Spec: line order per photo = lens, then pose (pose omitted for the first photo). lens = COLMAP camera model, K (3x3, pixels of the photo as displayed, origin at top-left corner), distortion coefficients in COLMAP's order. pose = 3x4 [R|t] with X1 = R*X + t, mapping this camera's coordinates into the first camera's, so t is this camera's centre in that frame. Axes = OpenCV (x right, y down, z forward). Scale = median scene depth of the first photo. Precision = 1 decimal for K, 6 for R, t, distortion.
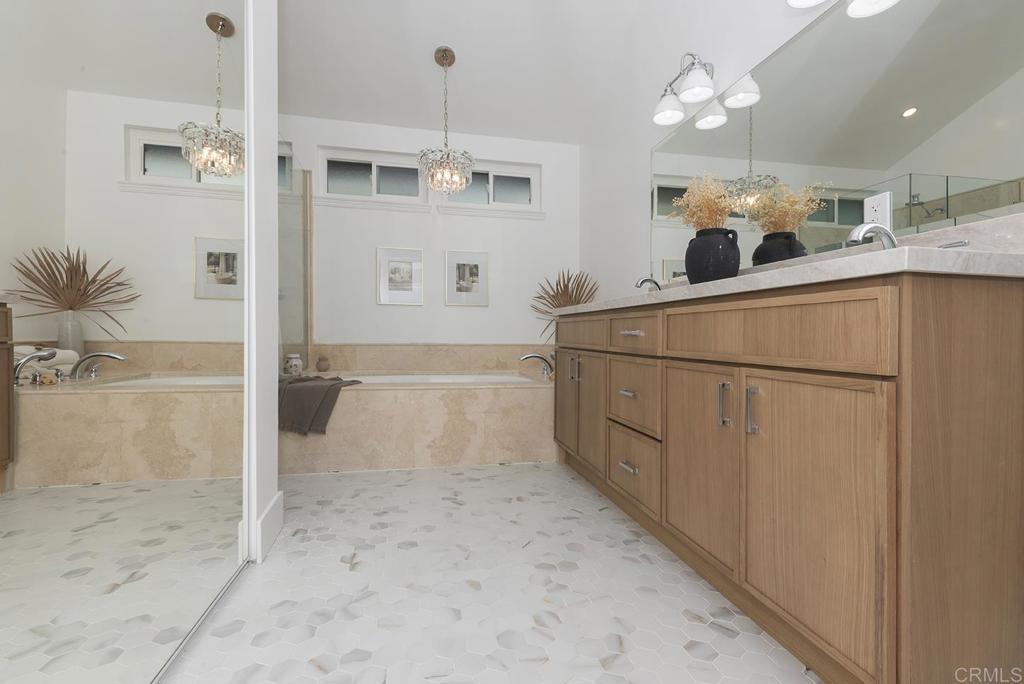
lens RADIAL K [[461.6, 0, 512.3], [0, 461.6, 332.5], [0, 0, 1]] dist [0.013905, -0.003042]
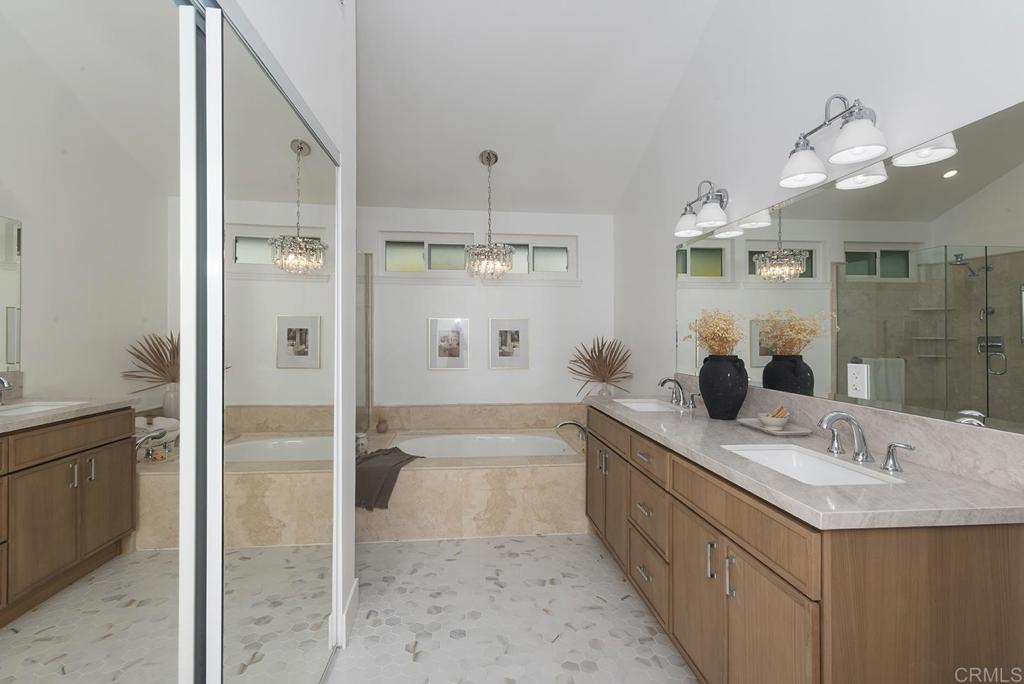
lens RADIAL K [[461.6, 0, 511.8], [0, 461.6, 333.6], [0, 0, 1]] dist [0.013905, -0.003042]
pose [[0.995387, -0.000796, -0.095939, 0.022897], [0.000314, 0.999987, -0.005035, -0.221079], [0.095942, 0.004982, 0.995374, -0.141622]]
